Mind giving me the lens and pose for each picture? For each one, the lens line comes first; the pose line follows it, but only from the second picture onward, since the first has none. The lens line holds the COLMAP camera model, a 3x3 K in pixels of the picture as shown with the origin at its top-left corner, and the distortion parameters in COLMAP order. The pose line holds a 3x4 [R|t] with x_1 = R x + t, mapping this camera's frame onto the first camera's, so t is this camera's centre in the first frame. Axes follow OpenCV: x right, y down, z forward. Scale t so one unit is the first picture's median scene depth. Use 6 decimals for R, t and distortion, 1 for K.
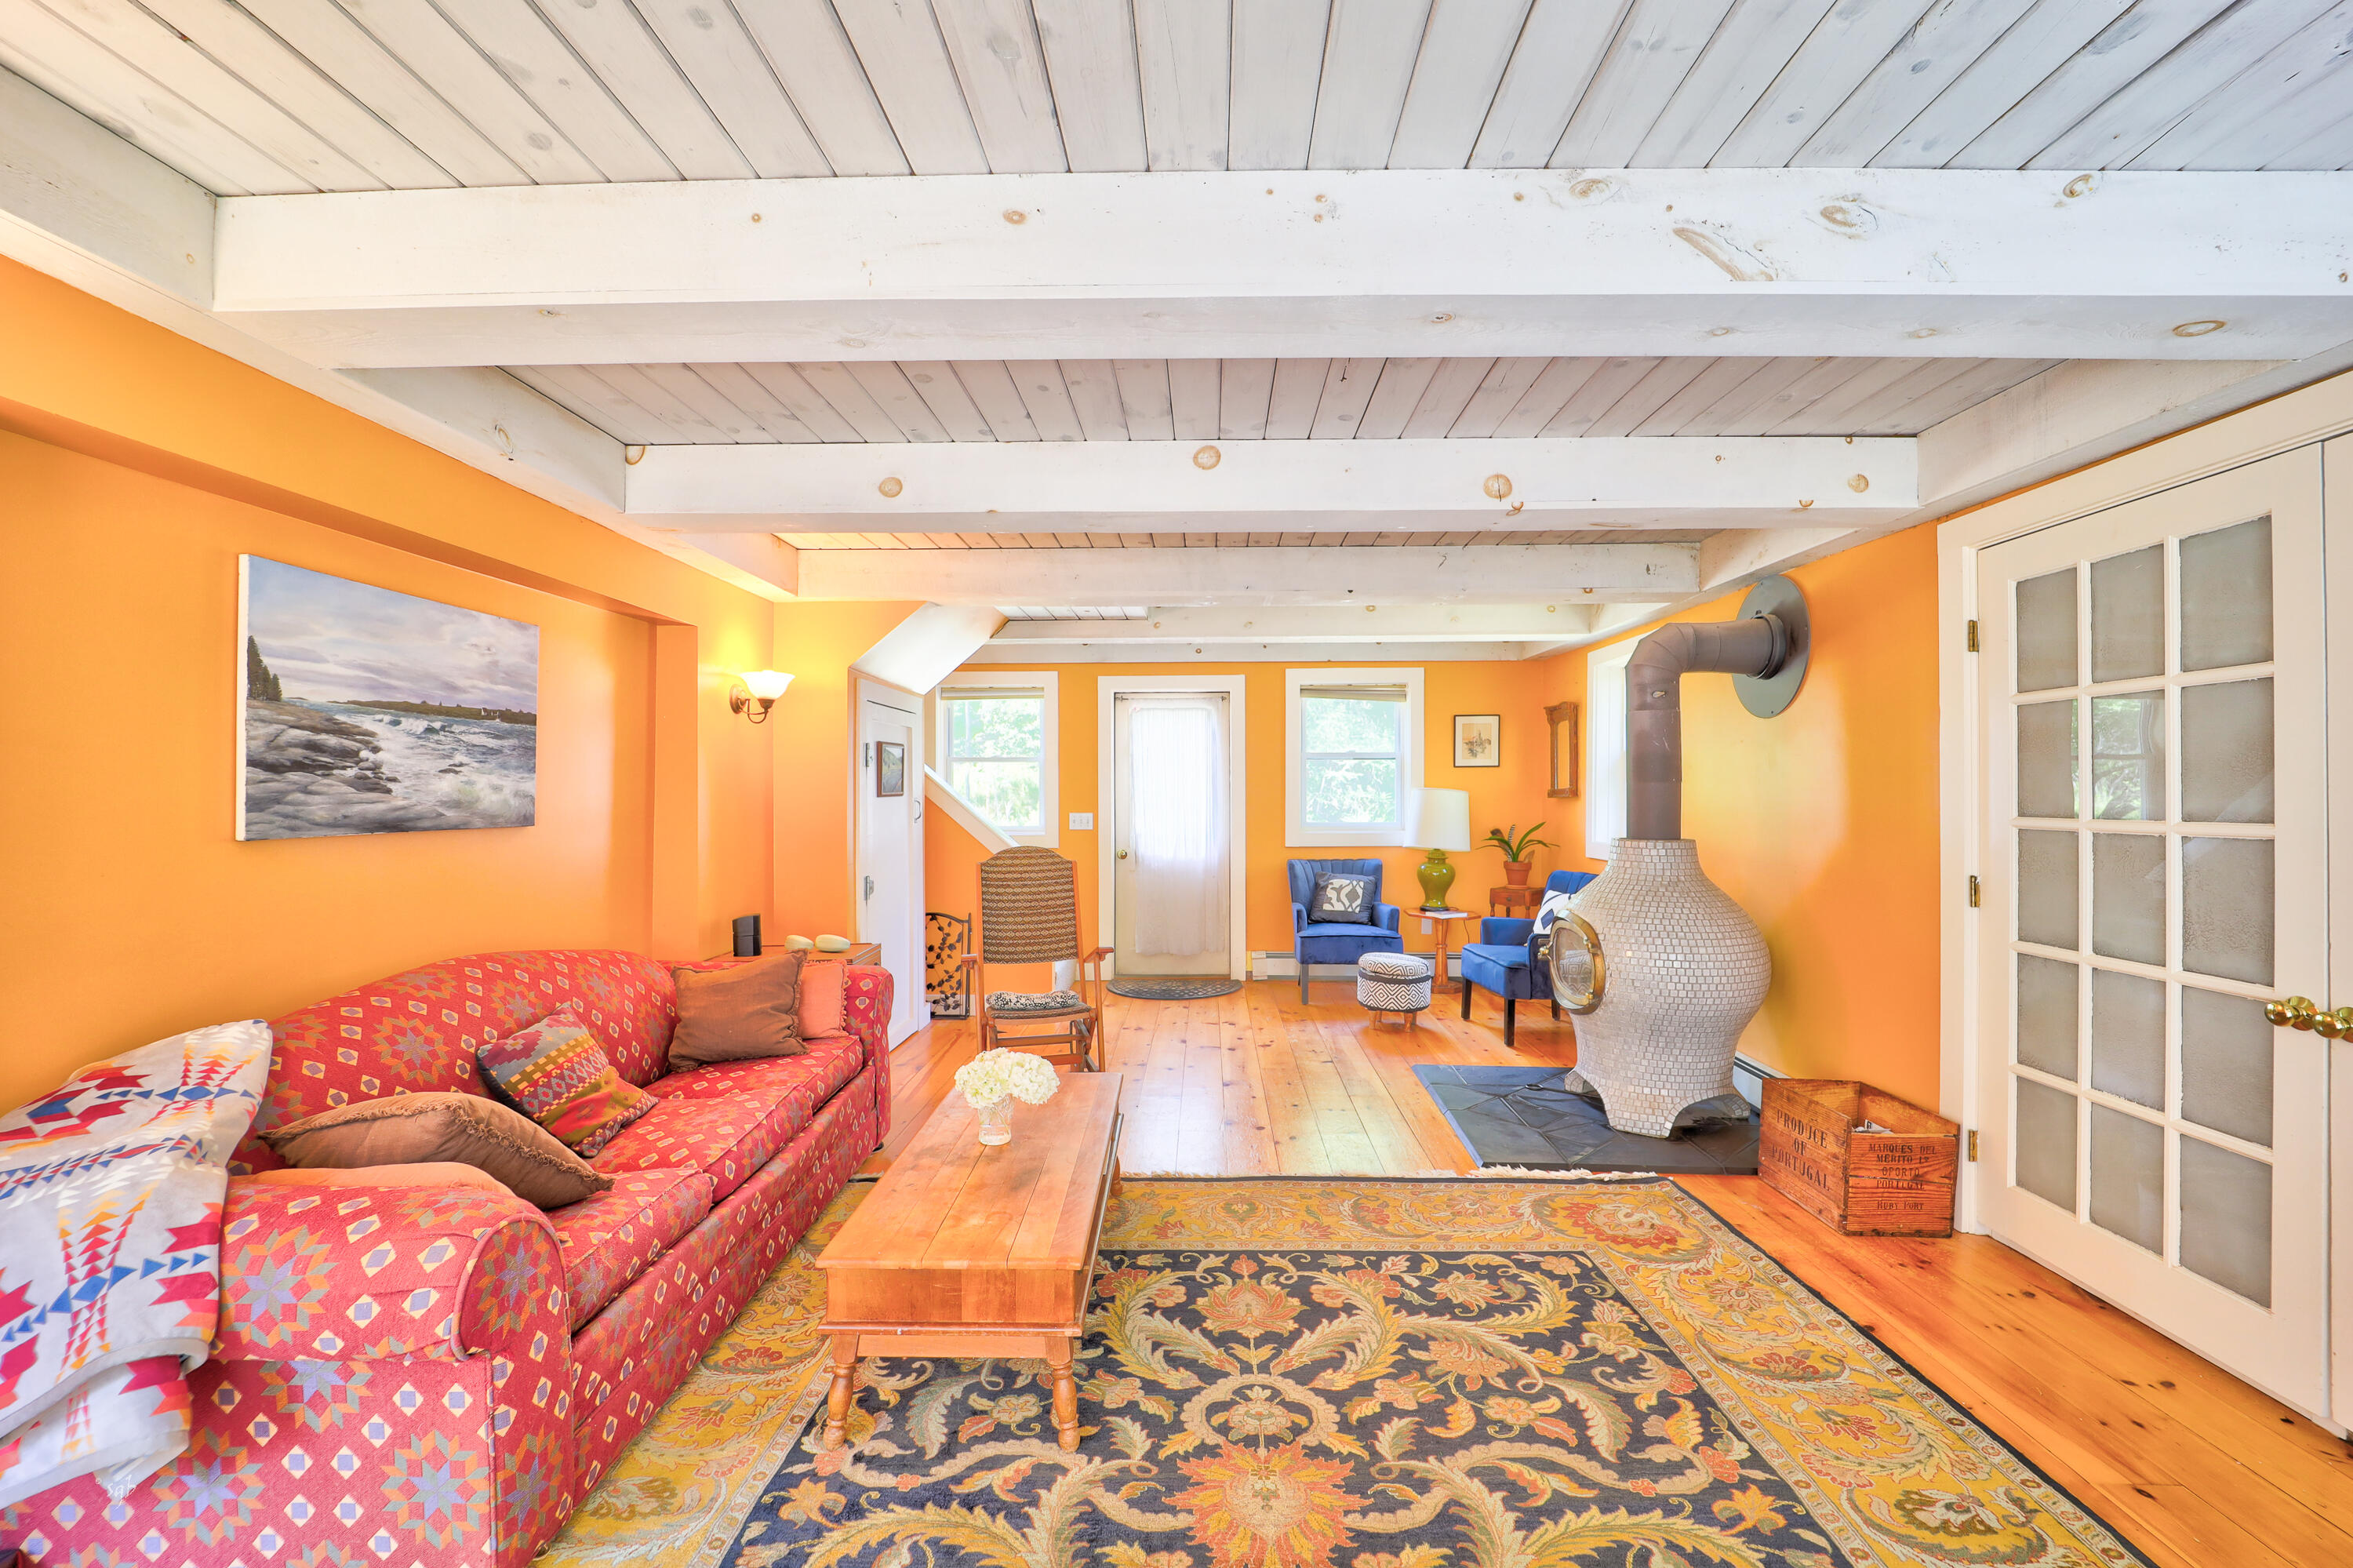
lens RADIAL K [[966.5, 0, 1173.1], [0, 966.5, 789.2], [0, 0, 1]] dist [-0.024209, -0.000112]
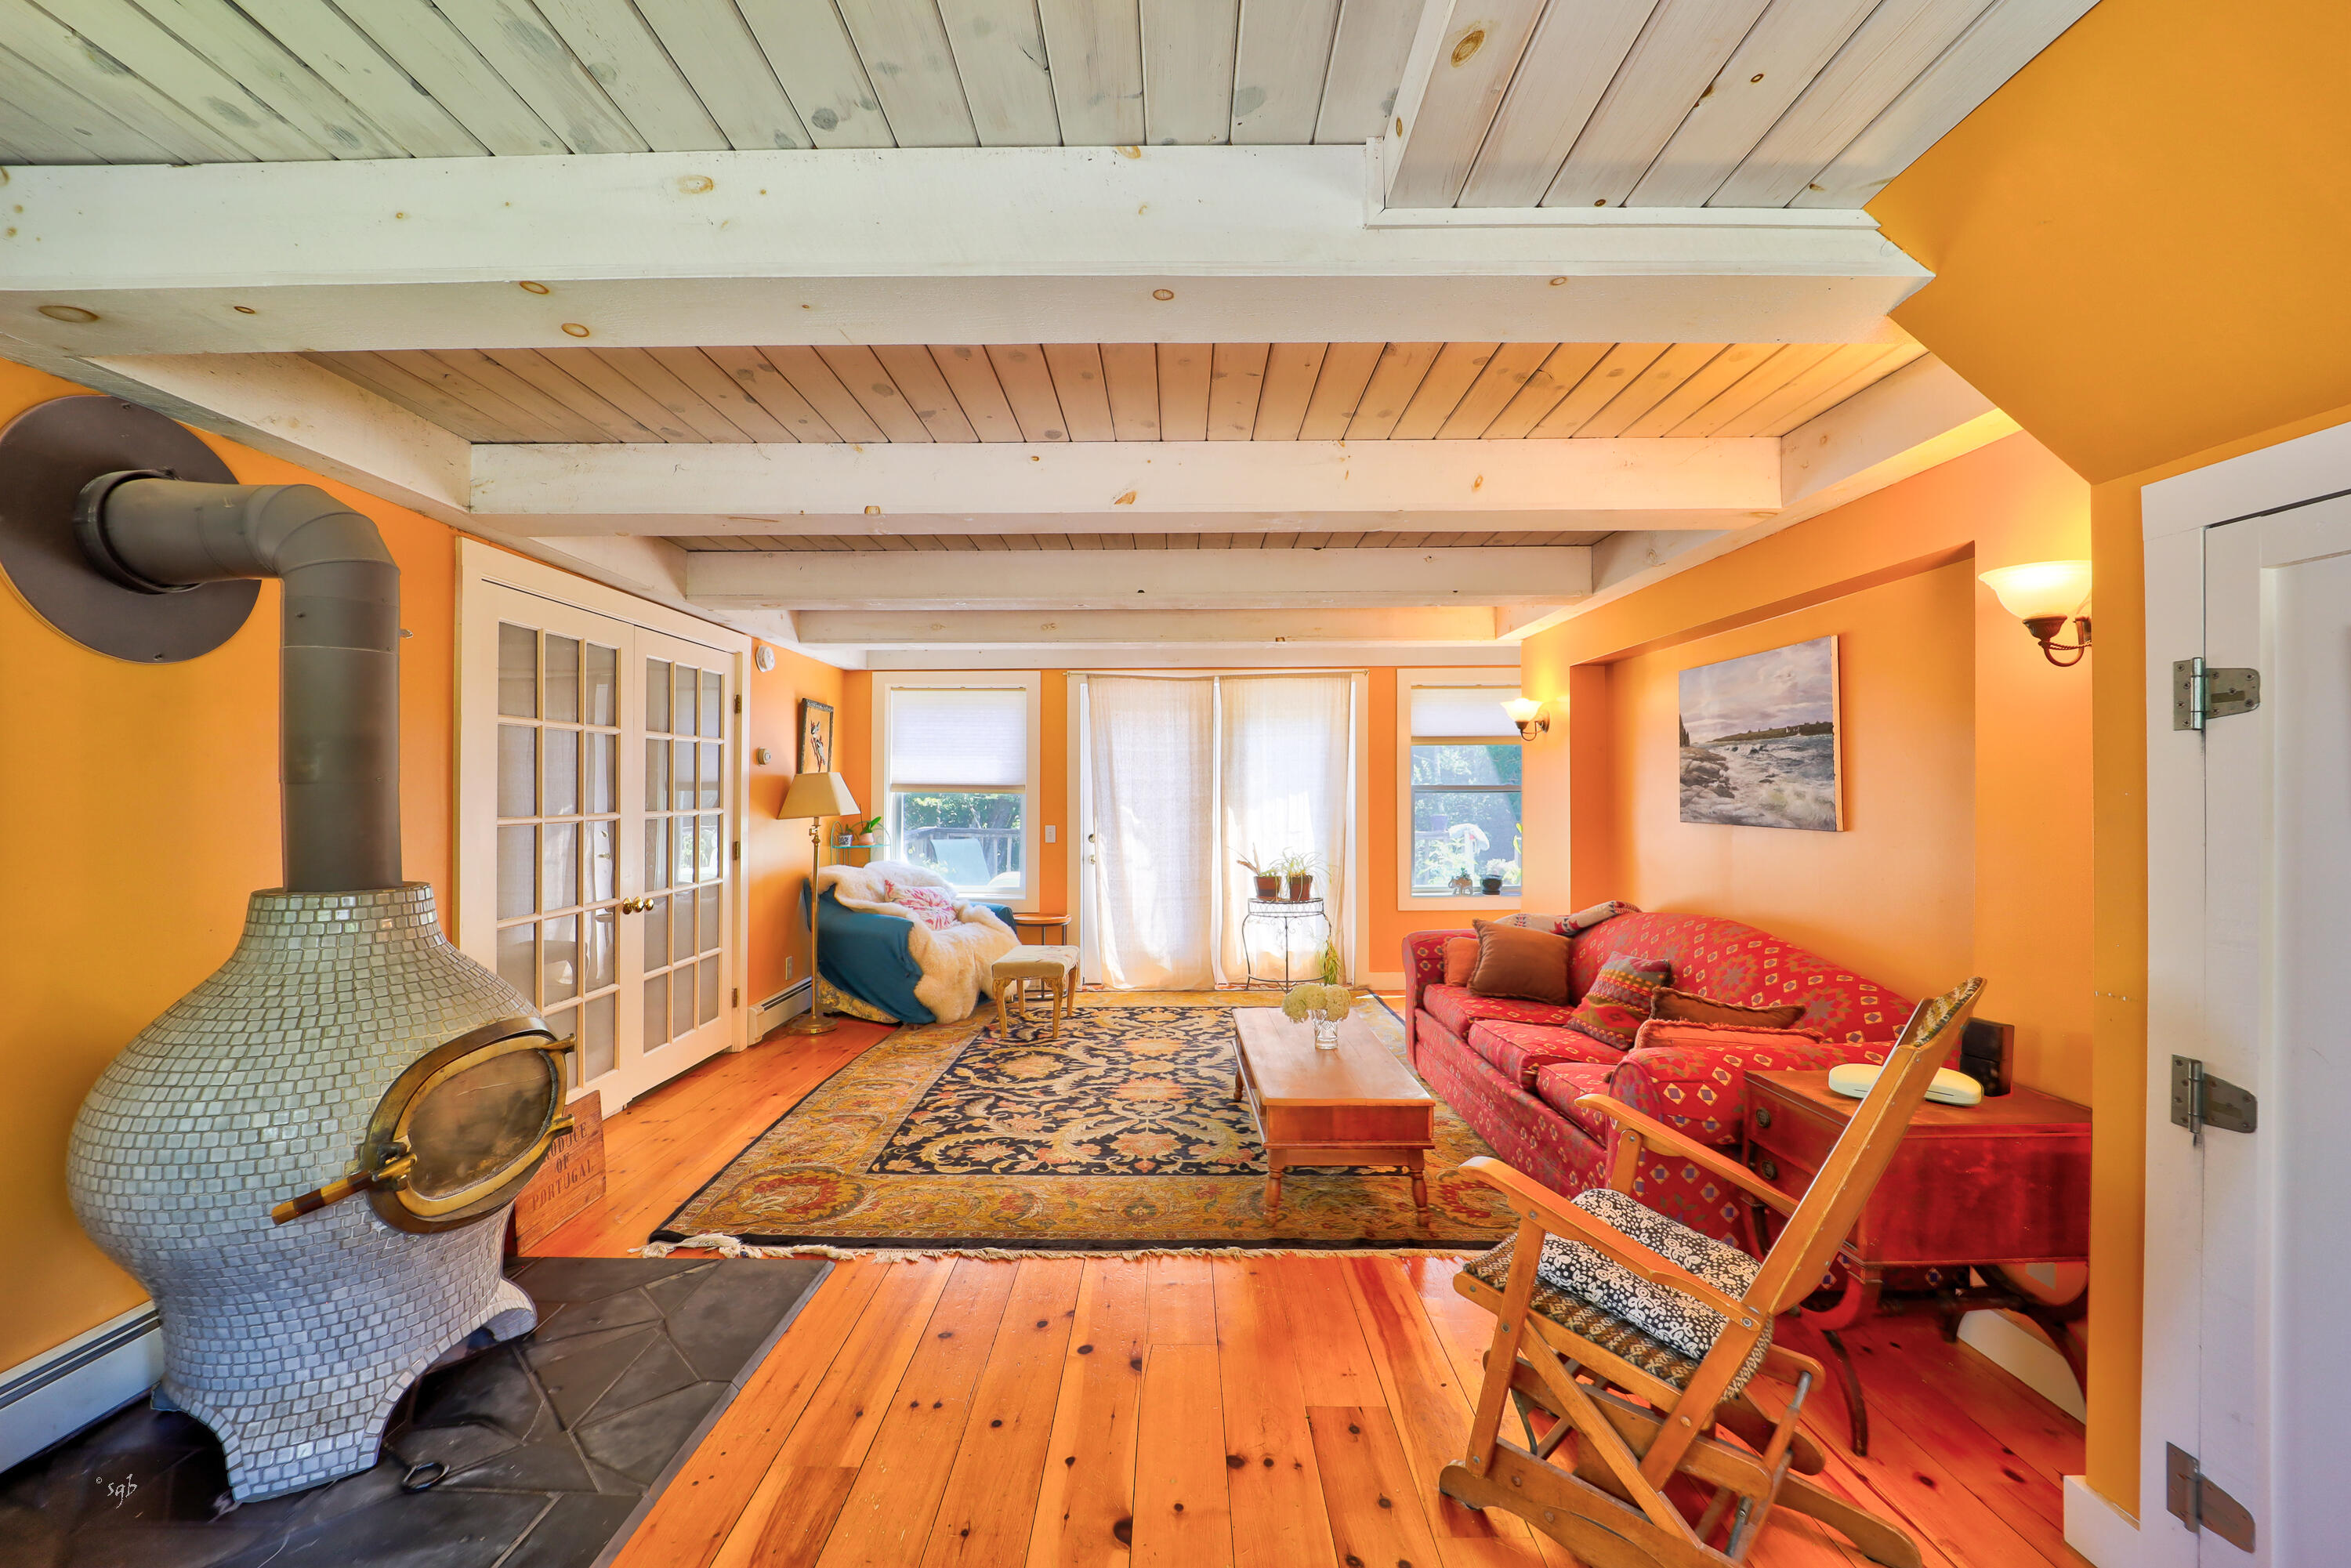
lens RADIAL K [[965.6, 0, 1172.1], [0, 965.6, 789.2], [0, 0, 1]] dist [-0.024209, -0.000112]
pose [[-0.999582, -0.000968, -0.028906, 0.081520], [-0.000881, 0.999995, -0.002991, -0.004056], [0.028909, -0.002964, -0.999578, 2.466996]]
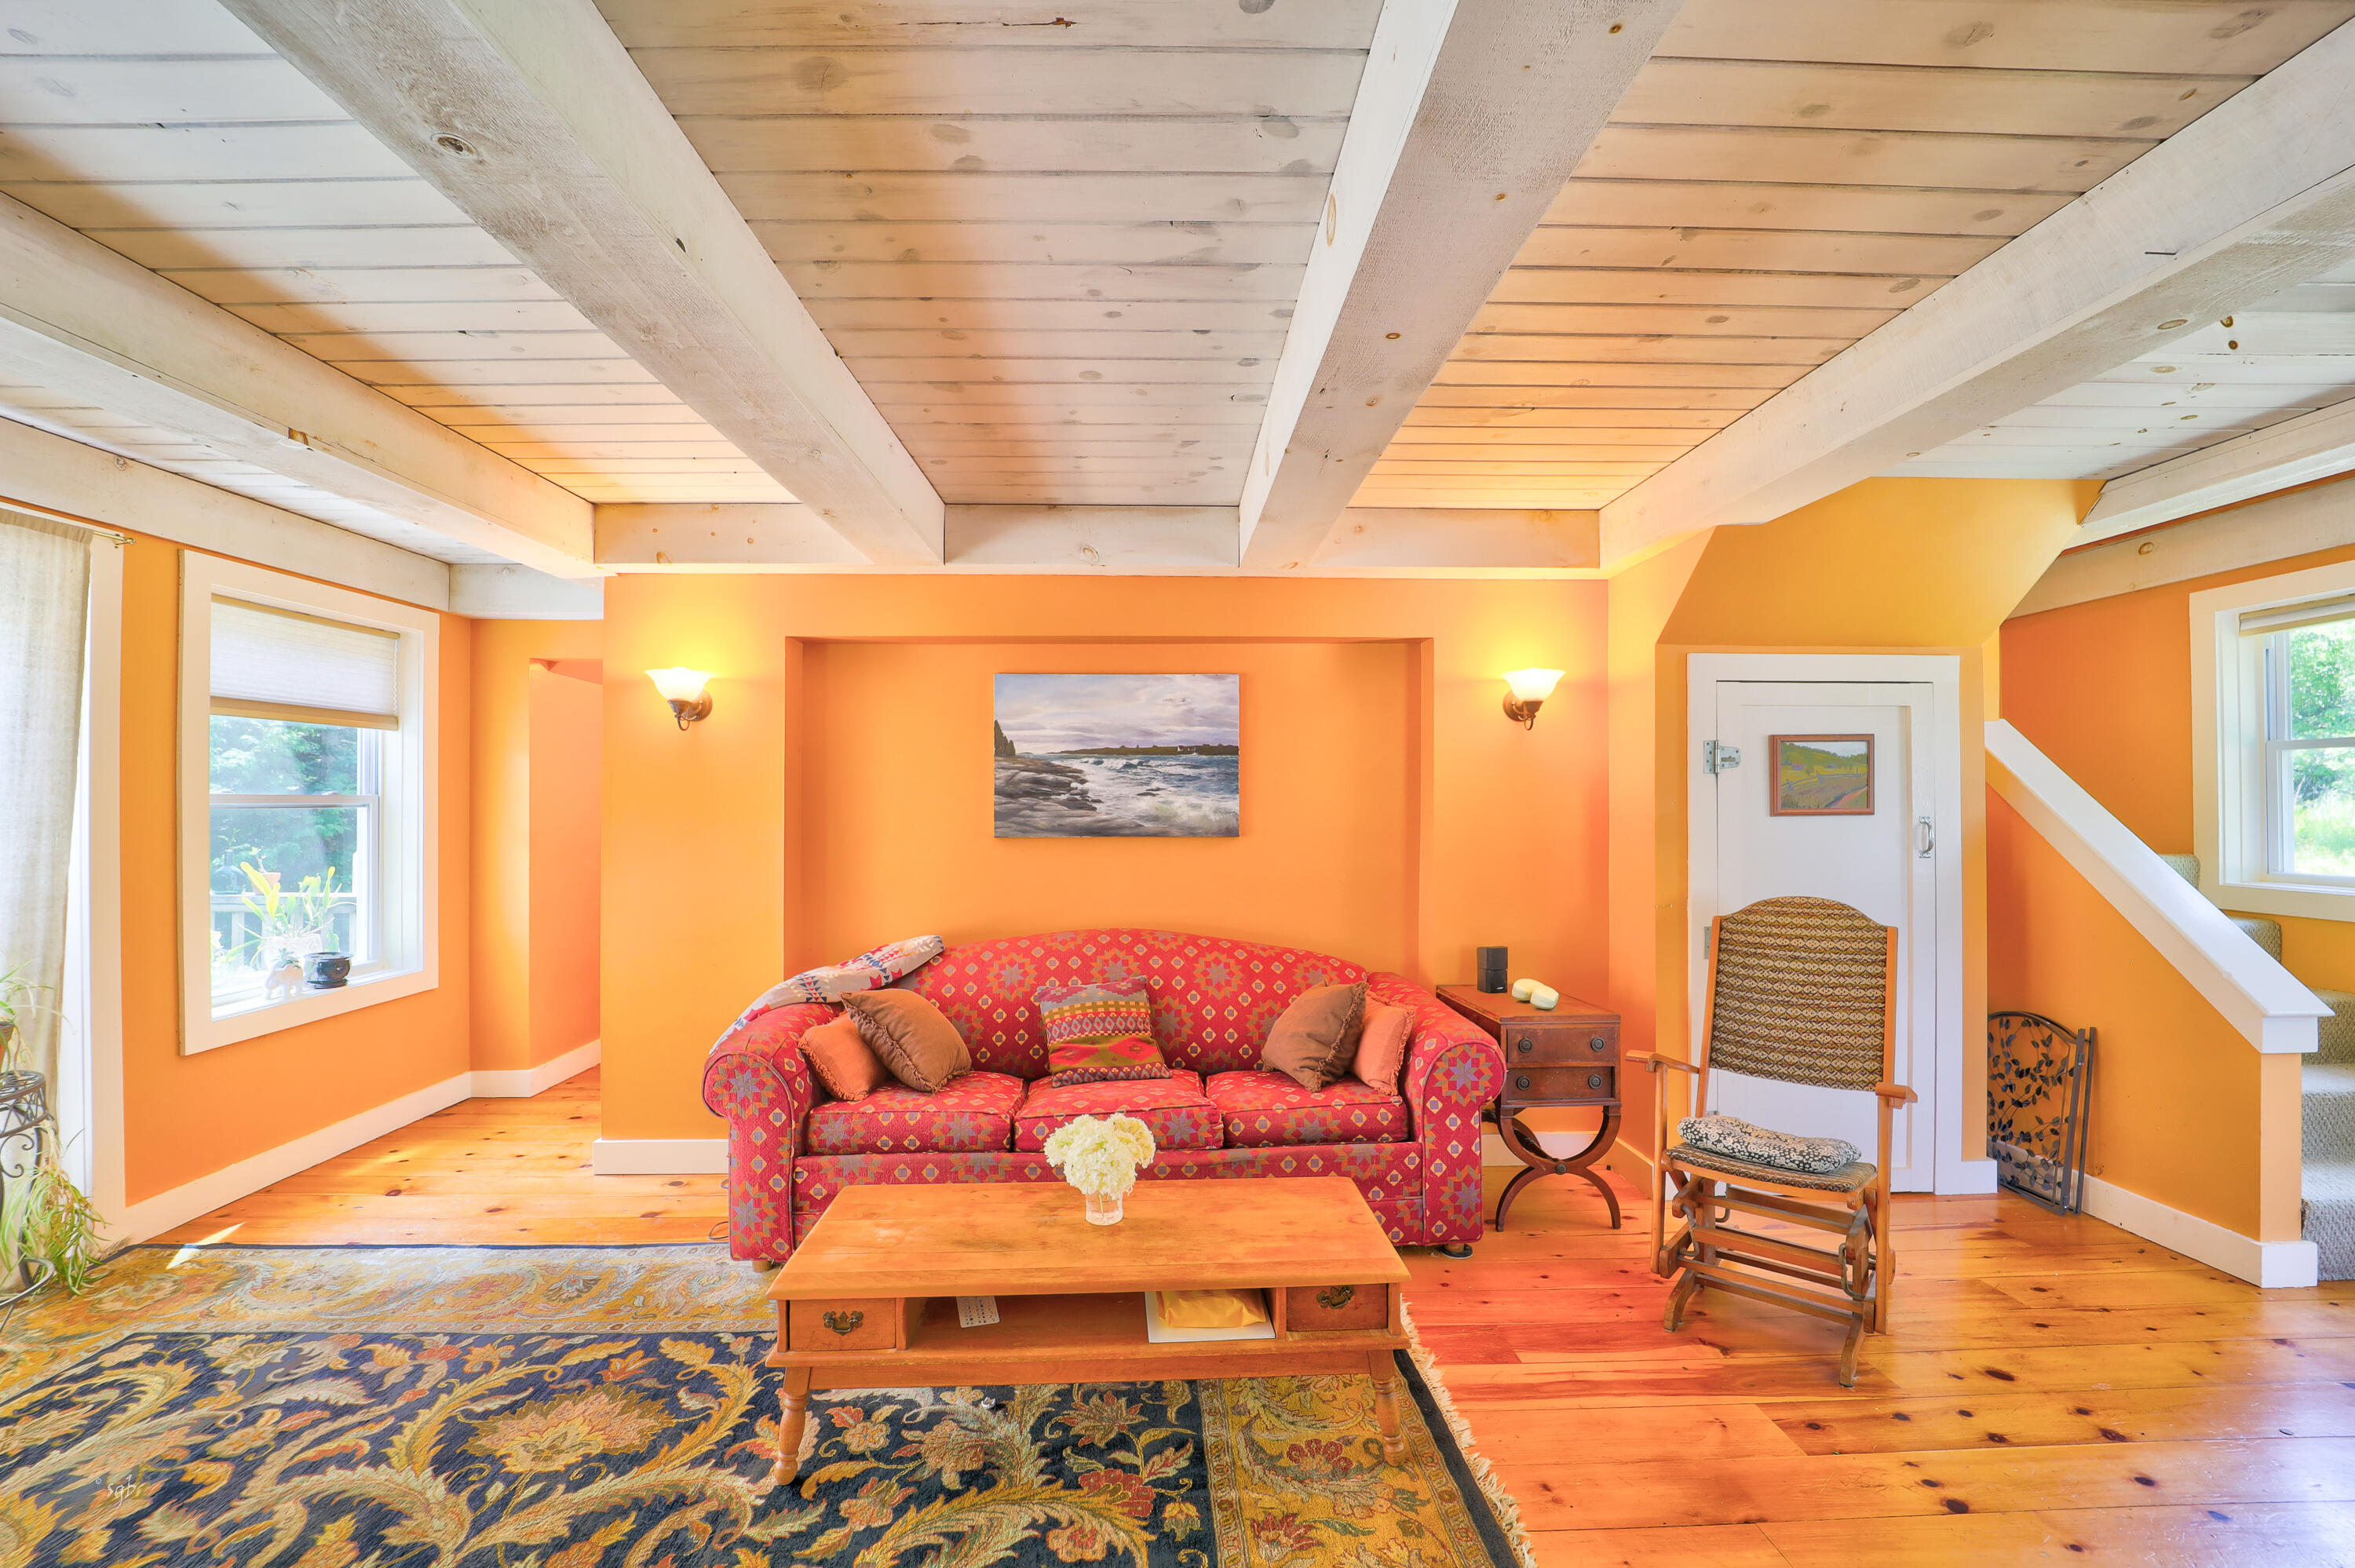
lens RADIAL K [[967.2, 0, 1174.1], [0, 967.2, 789.2], [0, 0, 1]] dist [-0.024209, -0.000112]
pose [[0.056842, -0.015335, -0.998265, 0.703879], [0.003258, 0.999880, -0.015174, -0.005273], [0.998378, -0.002390, 0.056886, 1.046992]]
